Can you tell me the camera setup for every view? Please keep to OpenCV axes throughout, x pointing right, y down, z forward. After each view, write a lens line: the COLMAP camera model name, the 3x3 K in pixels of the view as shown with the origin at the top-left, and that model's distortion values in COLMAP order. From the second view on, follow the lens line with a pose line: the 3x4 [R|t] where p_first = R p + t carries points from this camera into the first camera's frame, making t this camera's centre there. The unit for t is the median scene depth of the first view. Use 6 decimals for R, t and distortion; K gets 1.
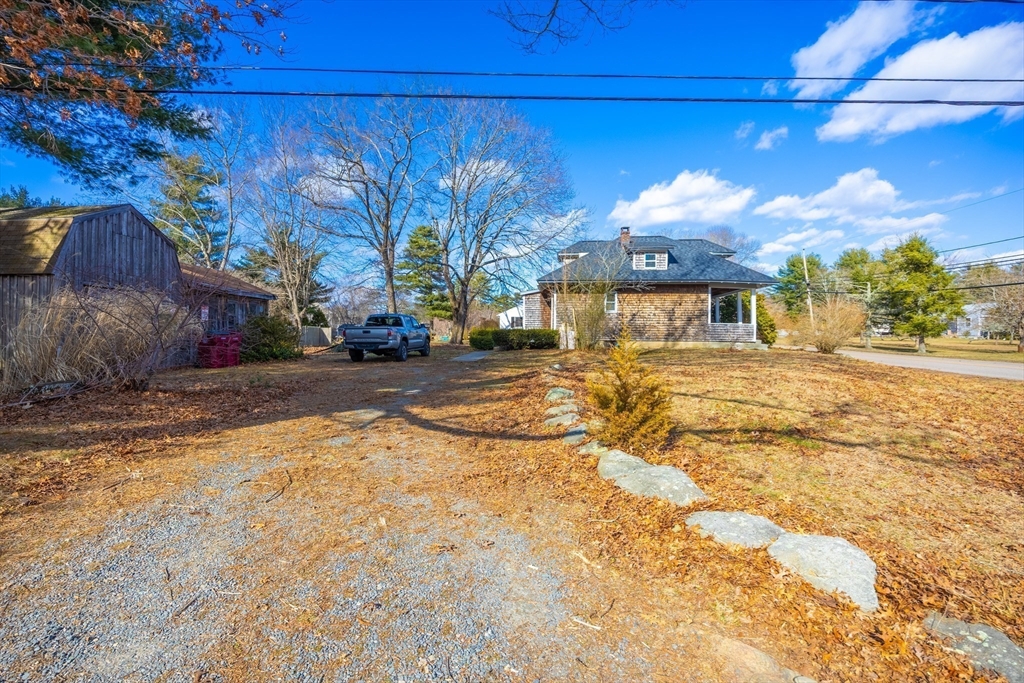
lens RADIAL K [[467.0, 0, 514.7], [0, 467.0, 337.5], [0, 0, 1]] dist [-0.013870, 0.000224]
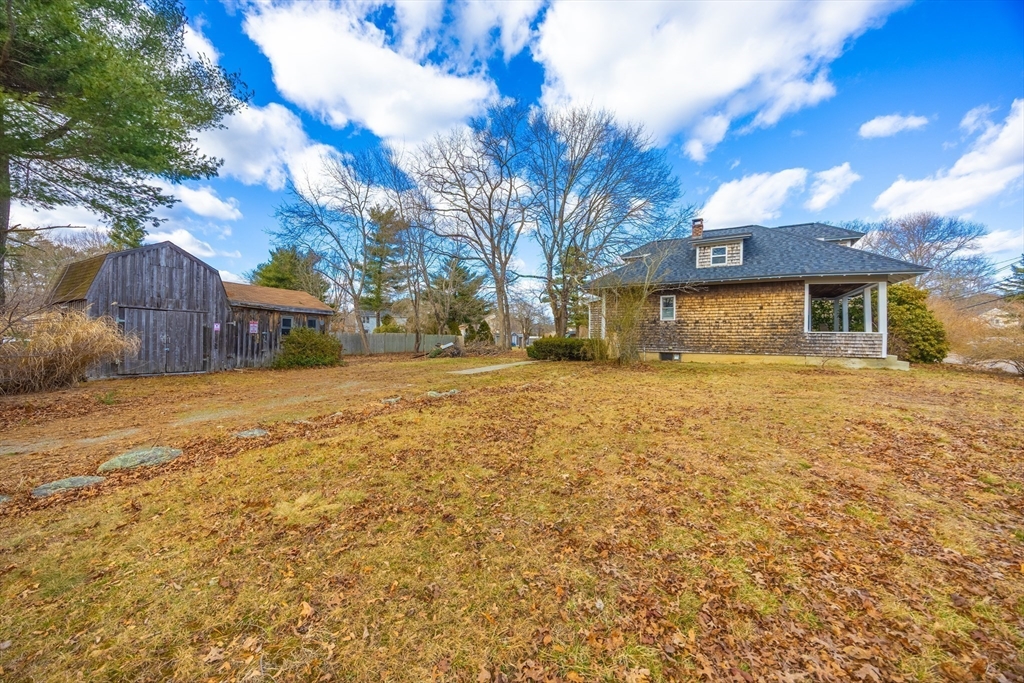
lens RADIAL K [[391.4, 0, 512.4], [0, 391.4, 341.9], [0, 0, 1]] dist [-0.002406, -0.000112]
pose [[0.910054, 0.005080, -0.414458, 0.227490], [-0.005462, 0.999985, 0.000263, -0.010727], [0.414454, 0.002024, 0.910068, 0.212968]]
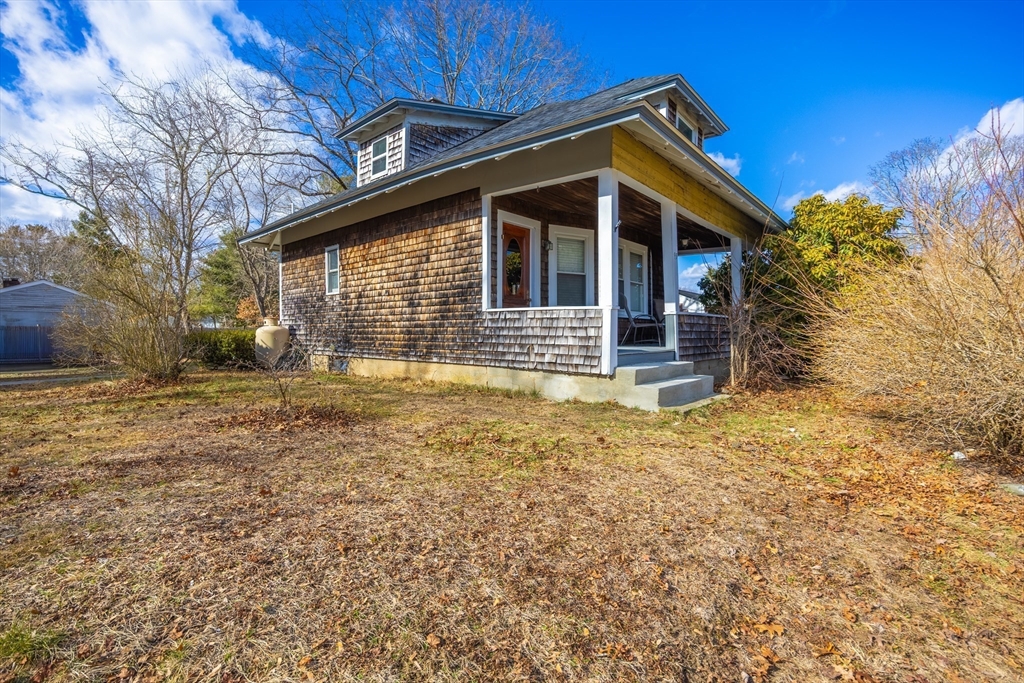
lens RADIAL K [[467.0, 0, 514.1], [0, 467.0, 339.1], [0, 0, 1]] dist [-0.013870, 0.000224]
pose [[0.812276, 0.001146, -0.583272, 0.566117], [0.004449, 0.999957, 0.008160, -0.011406], [0.583256, -0.009223, 0.812236, 0.687738]]
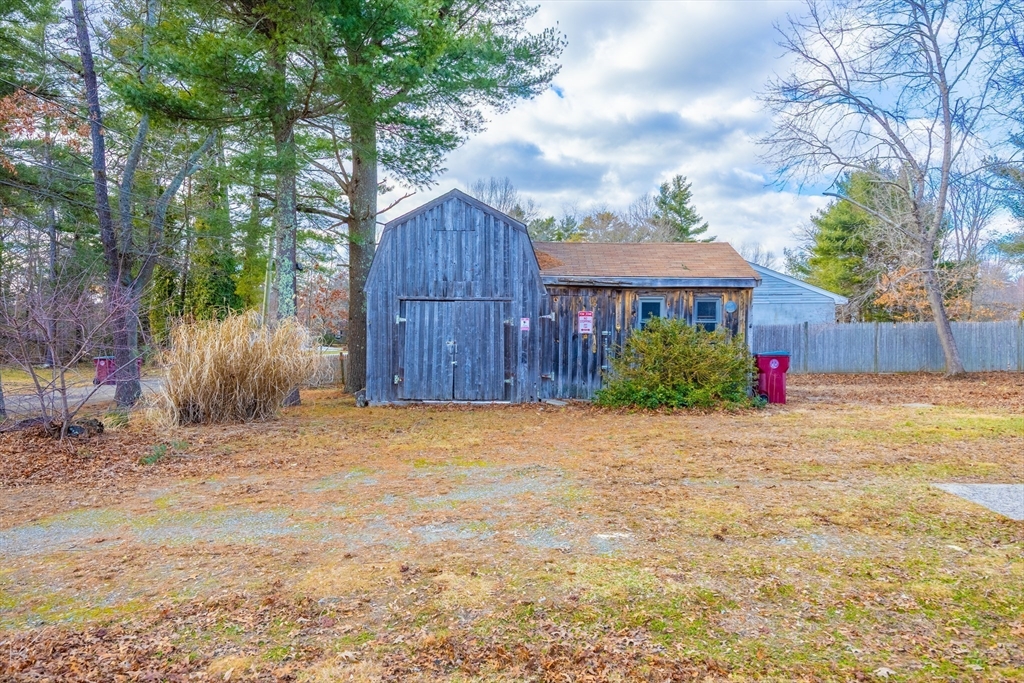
lens RADIAL K [[654.8, 0, 511.7], [0, 654.8, 344.0], [0, 0, 1]] dist [-0.002254, -0.003288]
pose [[0.042933, 0.016706, -0.998938, 0.137924], [0.001554, 0.999858, 0.016789, -0.023206], [0.999077, -0.002273, 0.042901, 0.524882]]
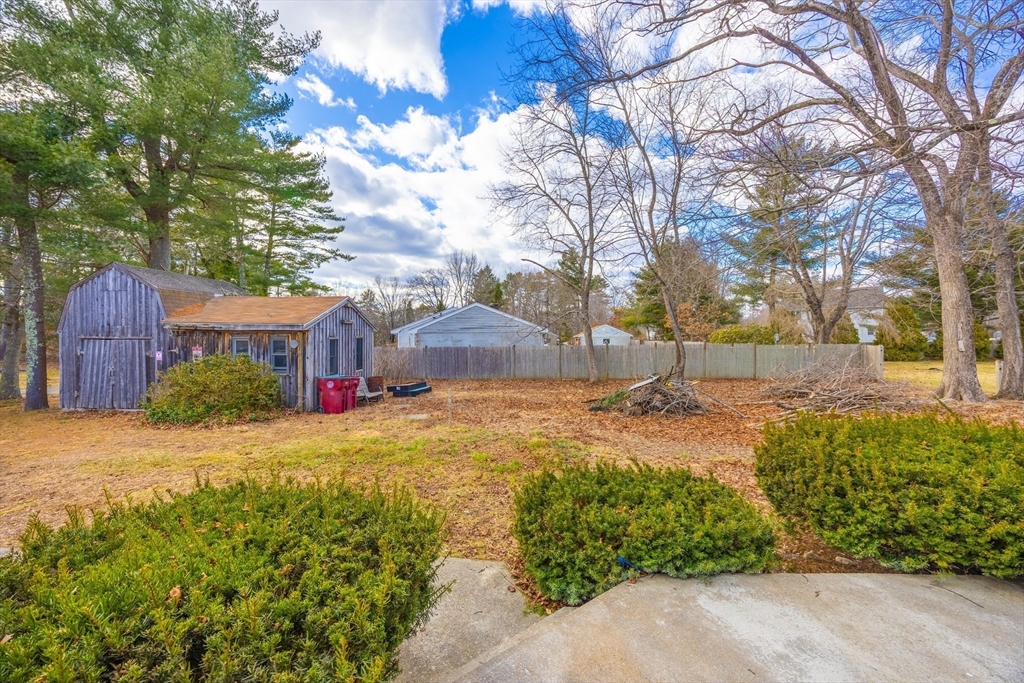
lens RADIAL K [[391.4, 0, 513.6], [0, 391.4, 342.6], [0, 0, 1]] dist [-0.002406, -0.000112]
pose [[0.008340, 0.005522, -0.999950, 0.062029], [0.002473, 0.999982, 0.005543, -0.048183], [0.999962, -0.002520, 0.008326, 0.984053]]
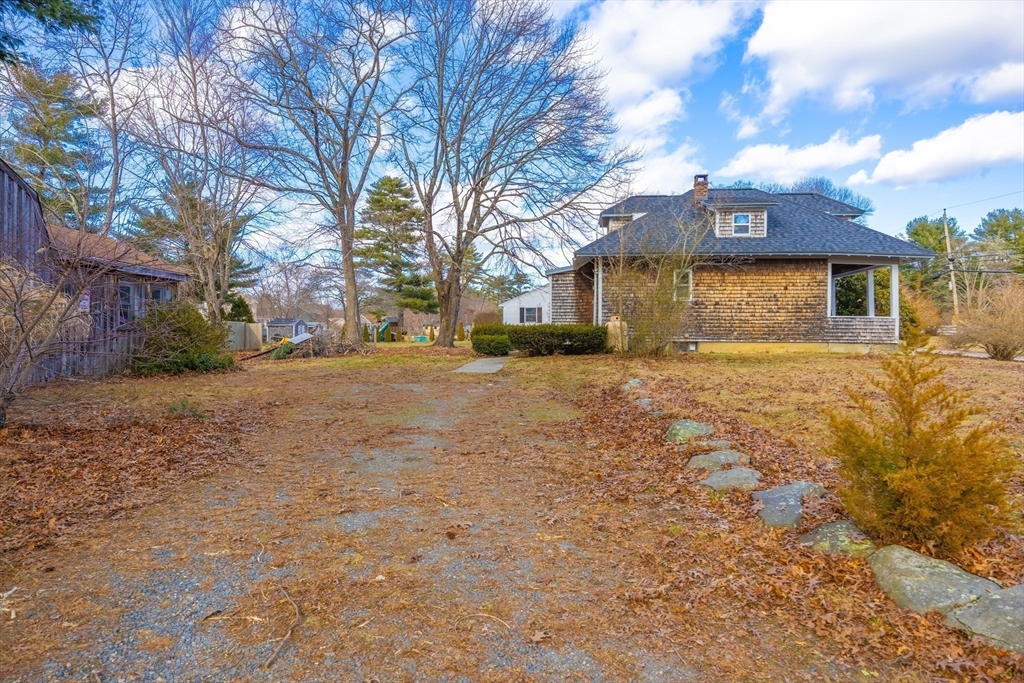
lens RADIAL K [[654.8, 0, 512.6], [0, 654.8, 342.4], [0, 0, 1]] dist [-0.002254, -0.003288]
pose [[0.999984, -0.001614, 0.005369, -0.043273], [0.001571, 0.999966, 0.008044, -0.000334], [-0.005382, -0.008036, 0.999953, 0.046488]]
